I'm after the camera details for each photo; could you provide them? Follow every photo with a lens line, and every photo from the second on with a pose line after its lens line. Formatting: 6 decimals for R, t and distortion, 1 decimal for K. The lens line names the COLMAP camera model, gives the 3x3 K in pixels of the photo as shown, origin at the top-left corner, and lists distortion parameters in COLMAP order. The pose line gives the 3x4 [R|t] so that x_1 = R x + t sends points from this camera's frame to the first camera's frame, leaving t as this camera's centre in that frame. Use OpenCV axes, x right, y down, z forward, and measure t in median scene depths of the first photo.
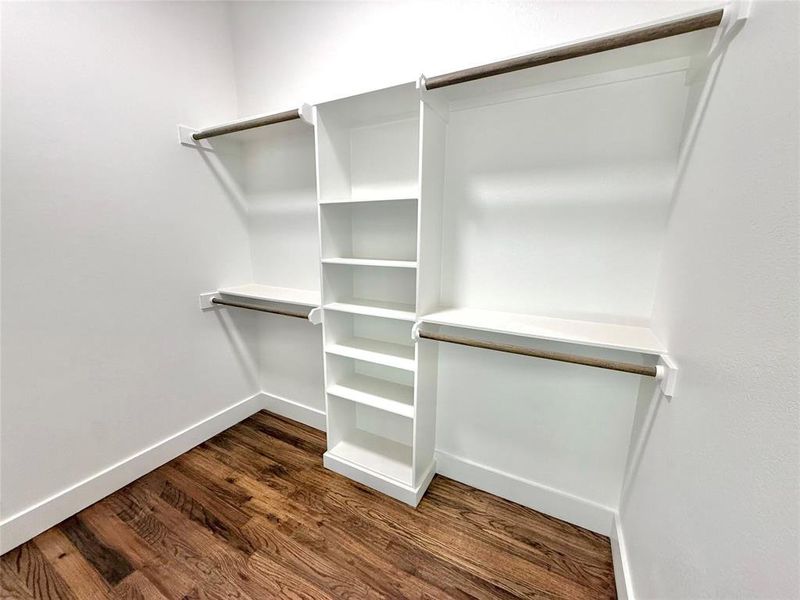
lens RADIAL K [[318.8, 0, 397.1], [0, 318.8, 299.9], [0, 0, 1]] dist [0.002375, 0.000221]
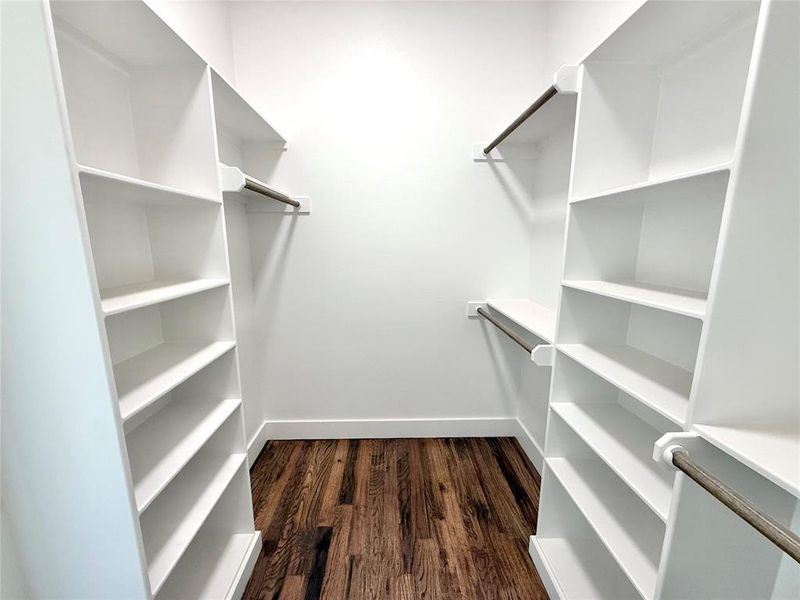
lens RADIAL K [[318.8, 0, 397.1], [0, 318.8, 299.9], [0, 0, 1]] dist [0.002375, 0.000221]
pose [[0.493810, 0.150290, -0.856484, 0.191918], [-0.171683, 0.982414, 0.073403, -0.070700], [0.852453, 0.110797, 0.510928, 0.308054]]
